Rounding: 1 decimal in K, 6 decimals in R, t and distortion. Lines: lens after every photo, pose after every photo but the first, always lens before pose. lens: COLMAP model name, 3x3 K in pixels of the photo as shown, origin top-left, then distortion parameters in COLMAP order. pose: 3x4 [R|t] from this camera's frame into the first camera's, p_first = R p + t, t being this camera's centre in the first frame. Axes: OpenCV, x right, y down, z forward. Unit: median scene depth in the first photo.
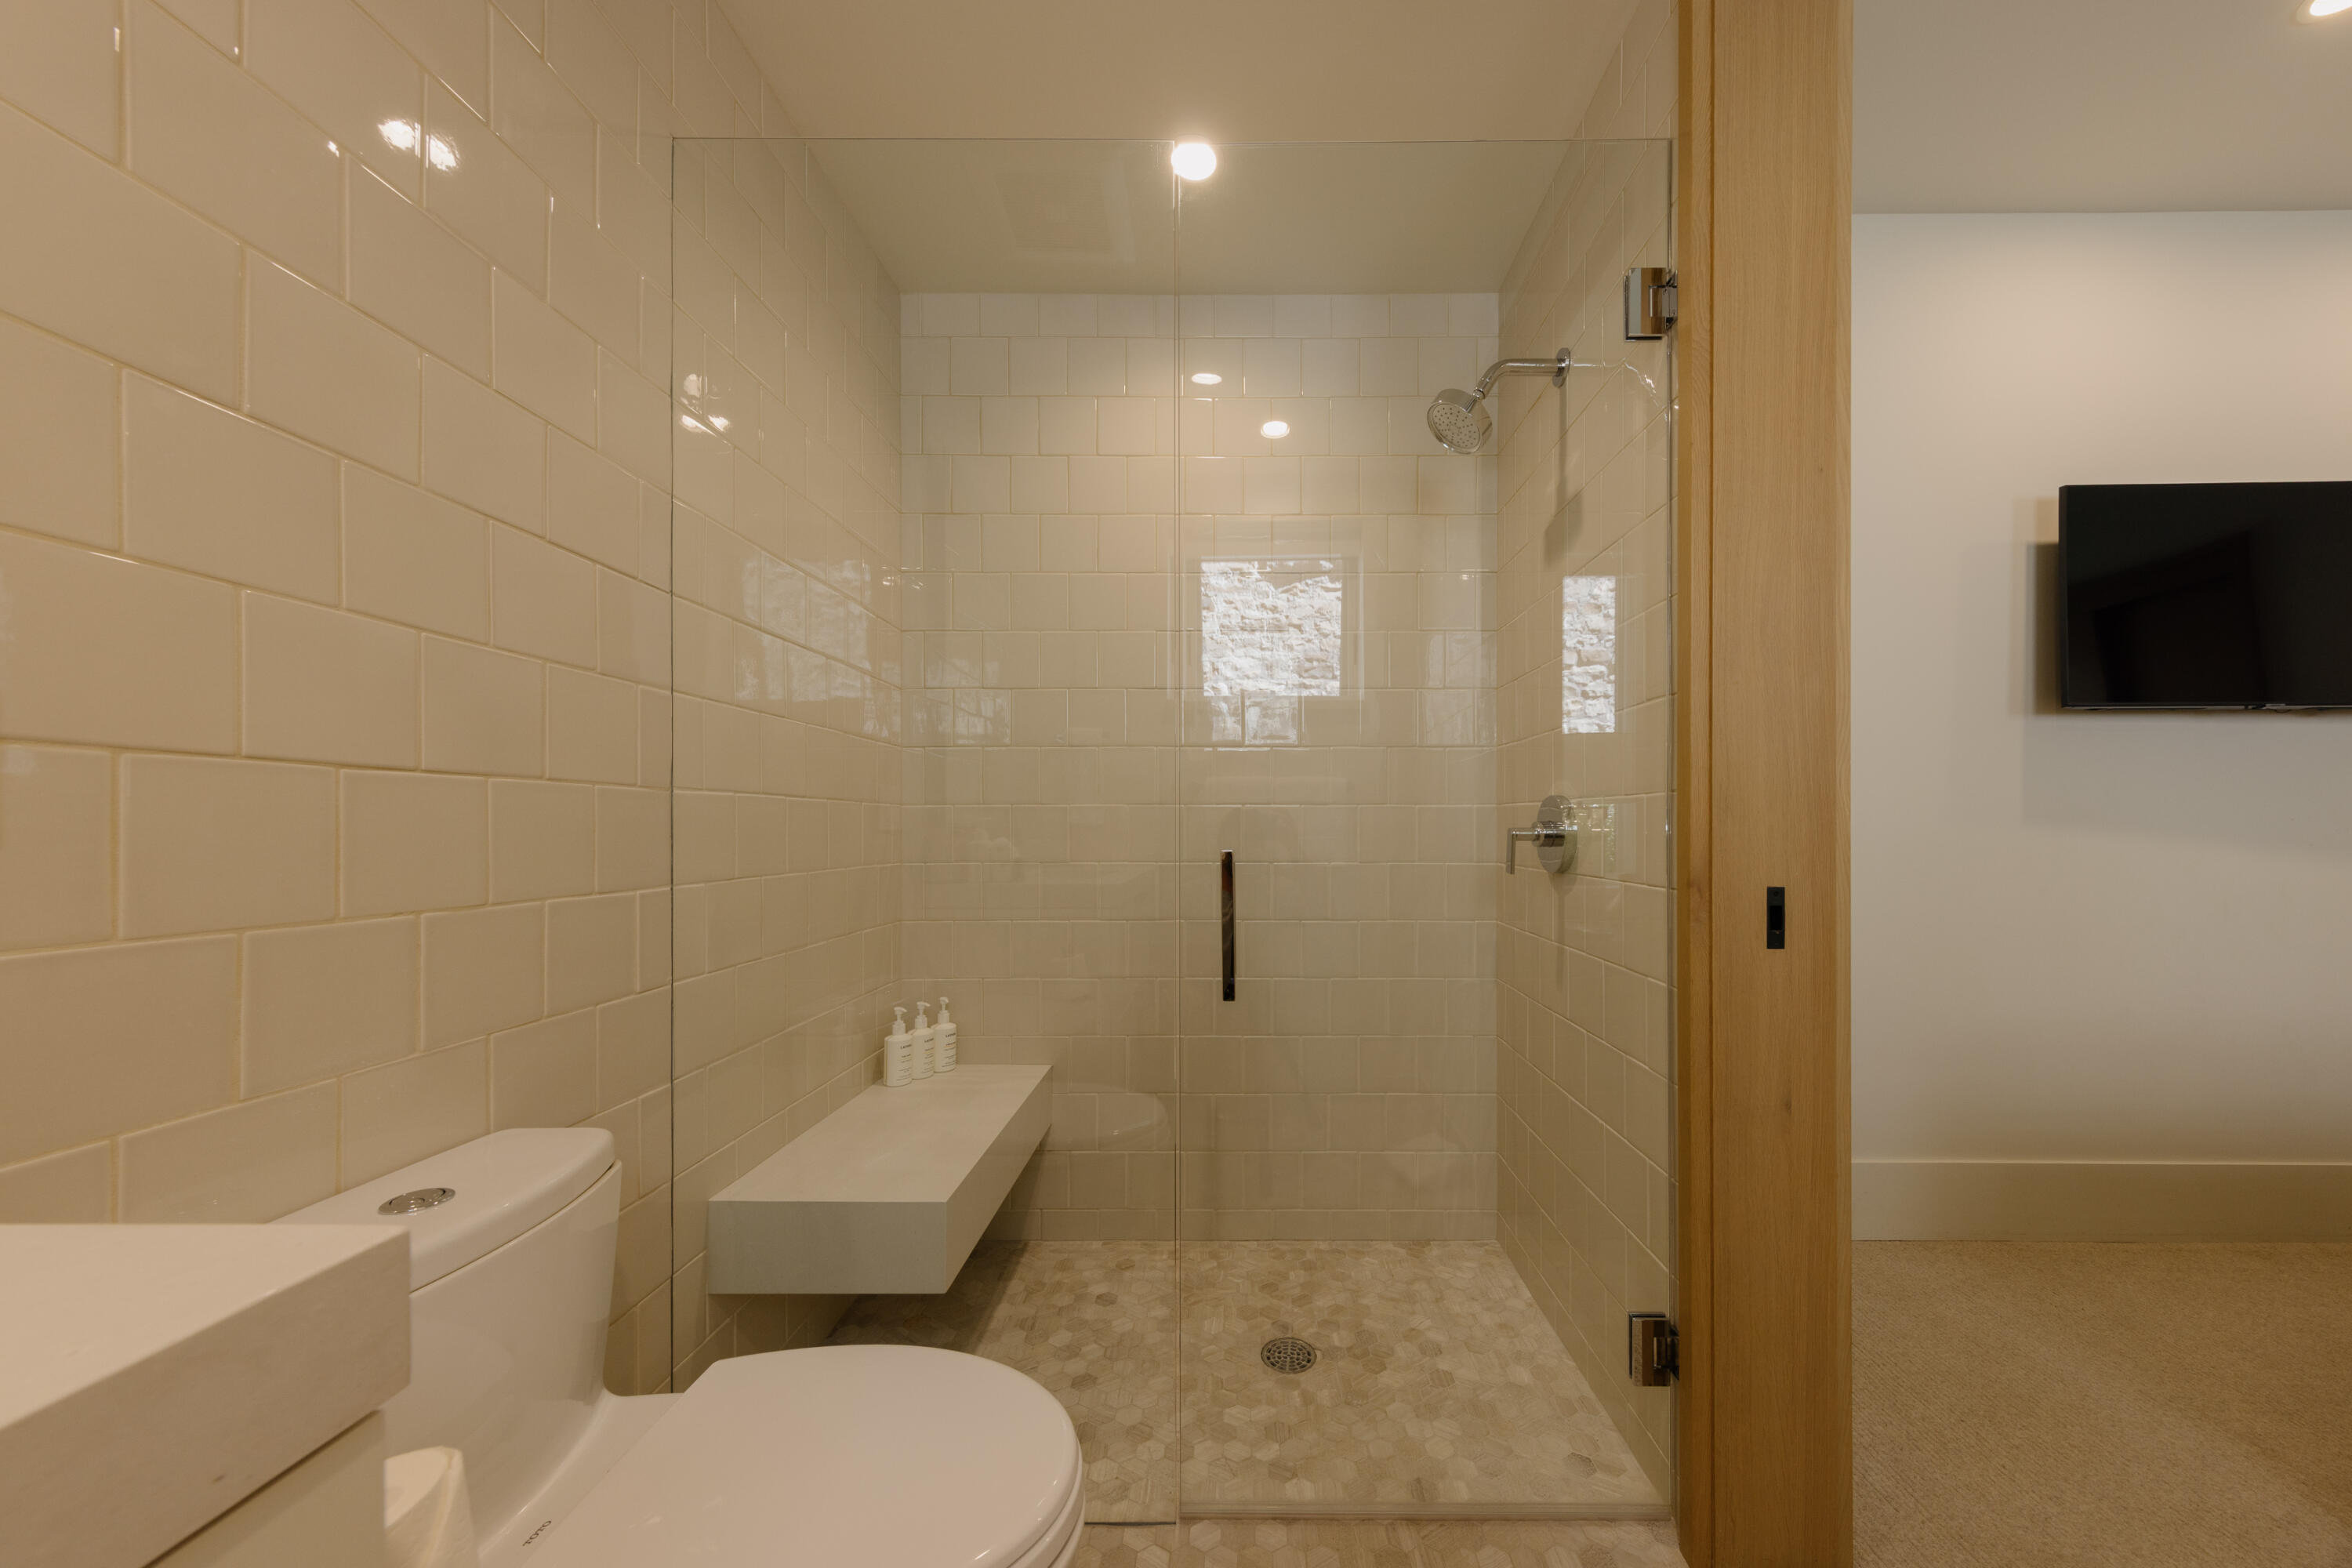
lens RADIAL K [[743.8, 0, 1256.1], [0, 743.8, 831.4], [0, 0, 1]] dist [0.006483, -0.000216]
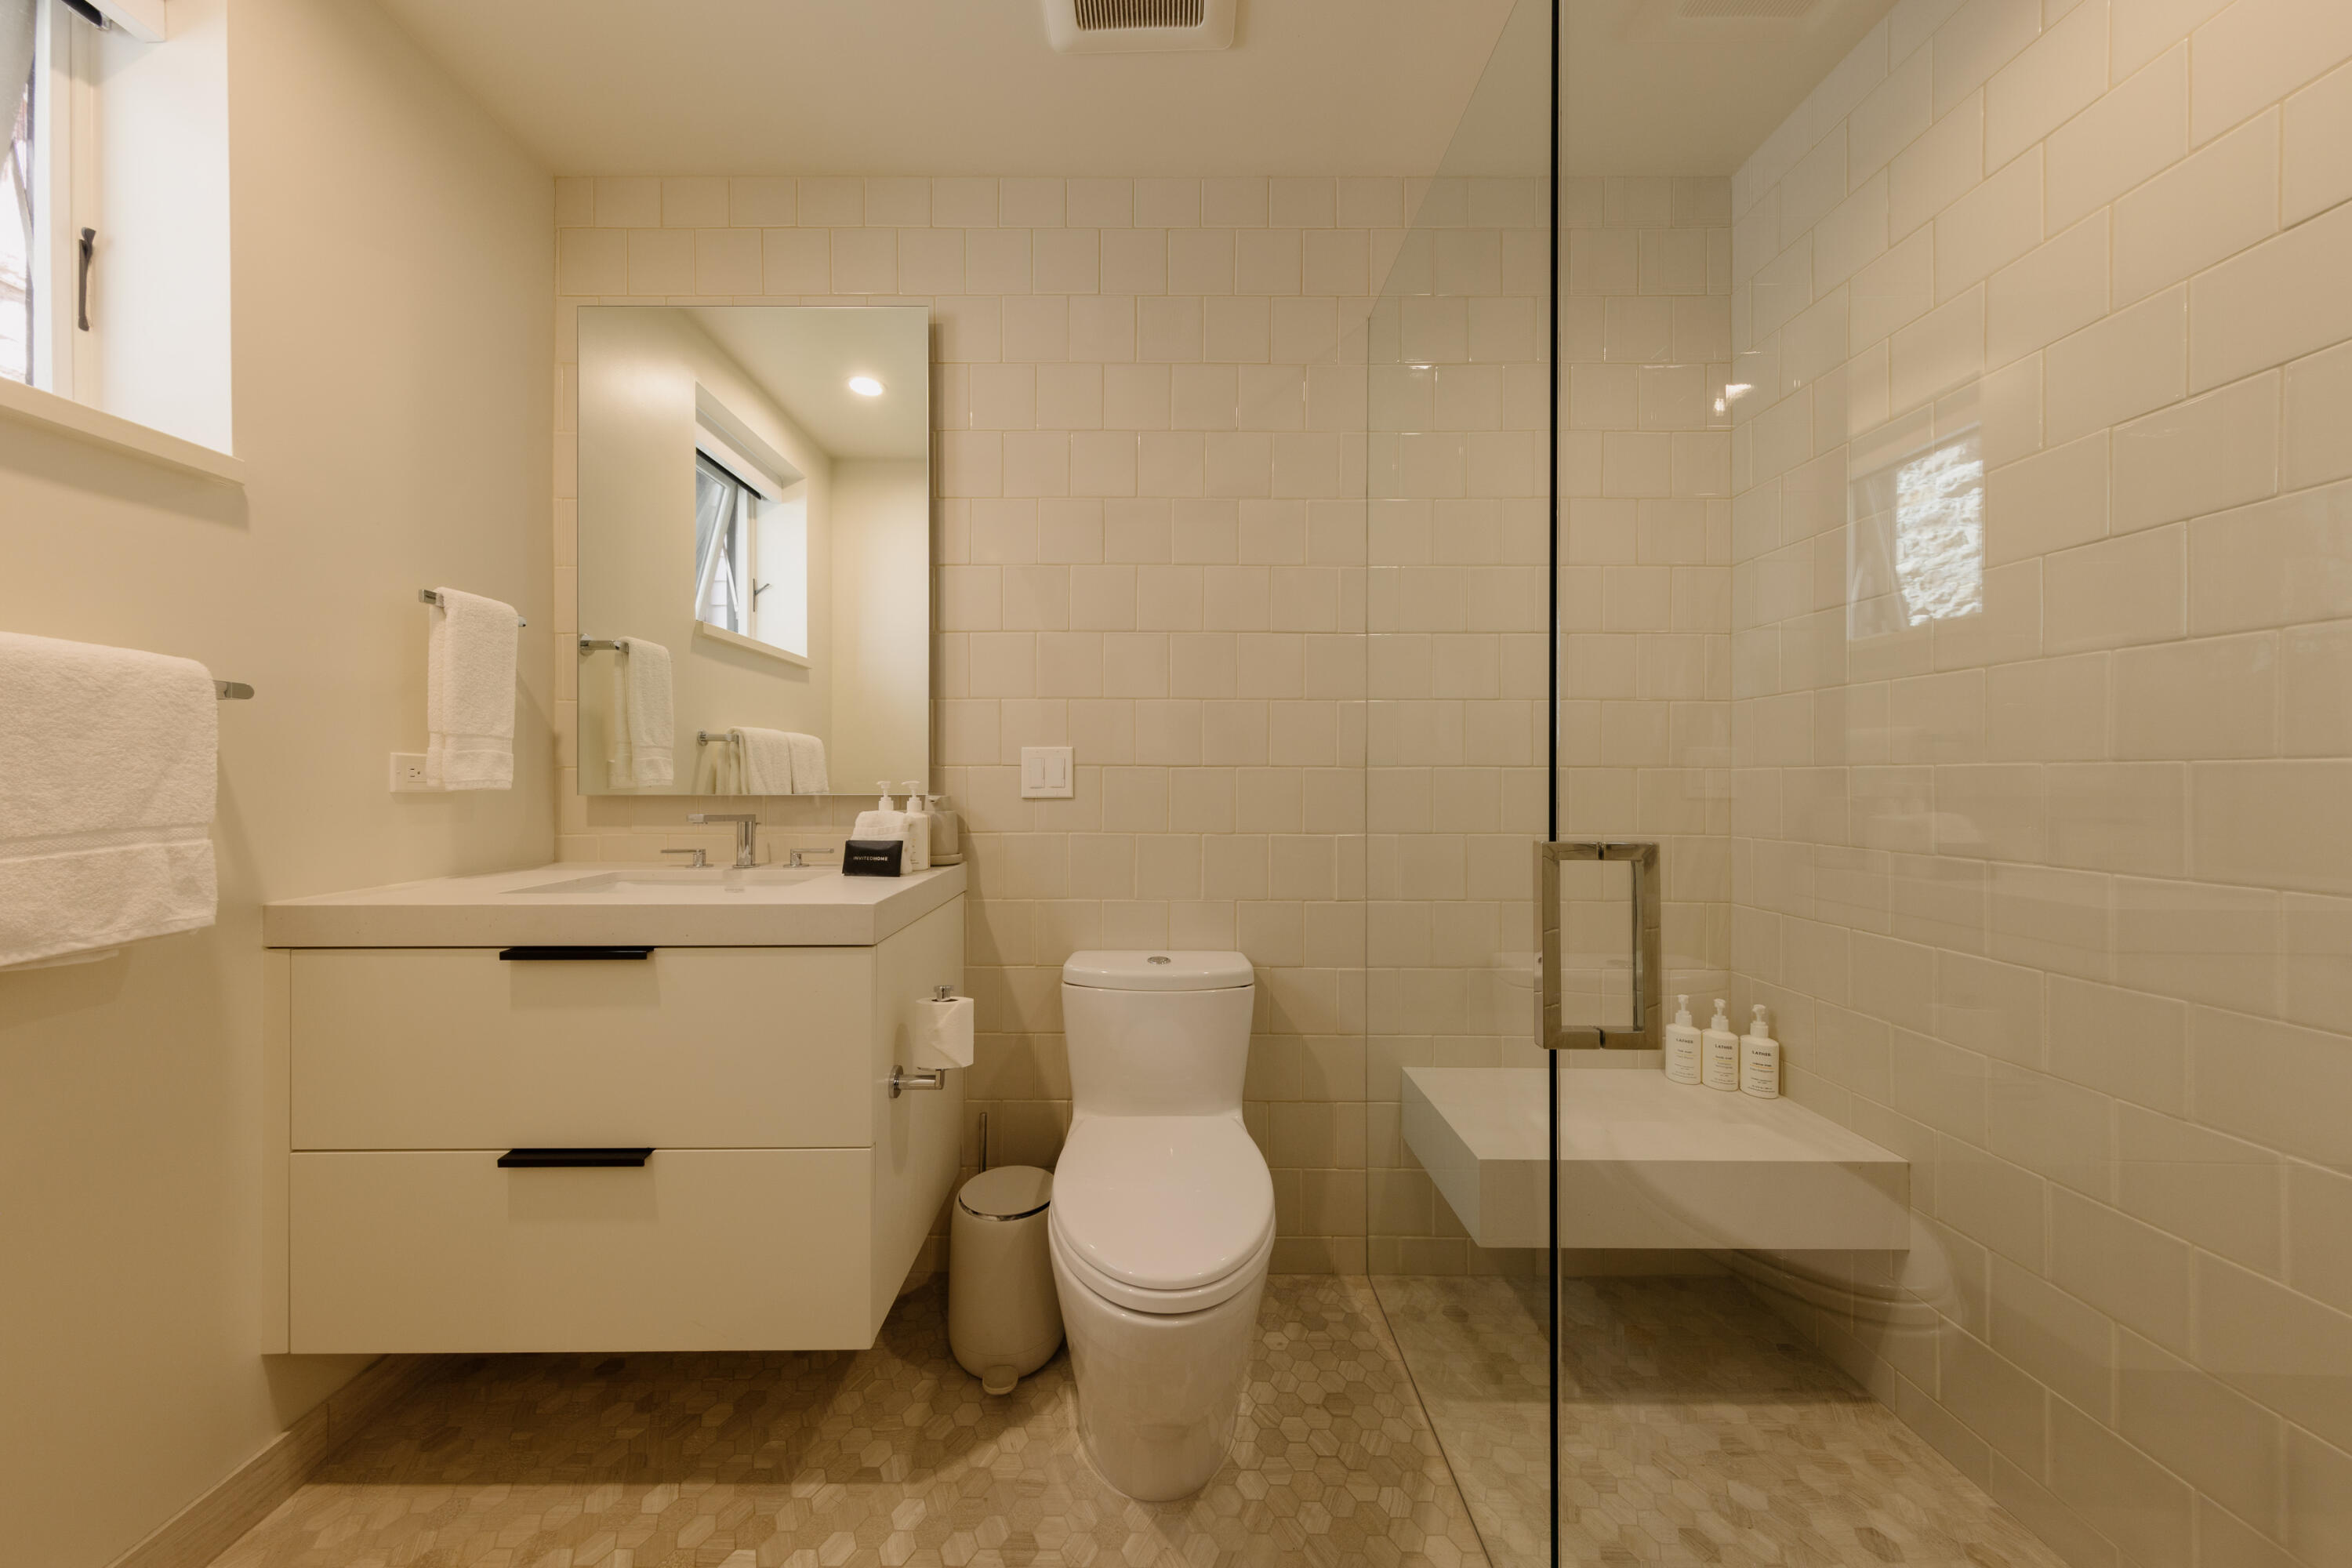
lens RADIAL K [[743.8, 0, 1170.3], [0, 743.8, 785.5], [0, 0, 1]] dist [0.006483, -0.000216]
pose [[0.025791, 0.006251, -0.999648, 0.407627], [-0.010427, 0.999928, 0.005983, -0.015855], [0.999613, 0.010269, 0.025855, 0.361951]]
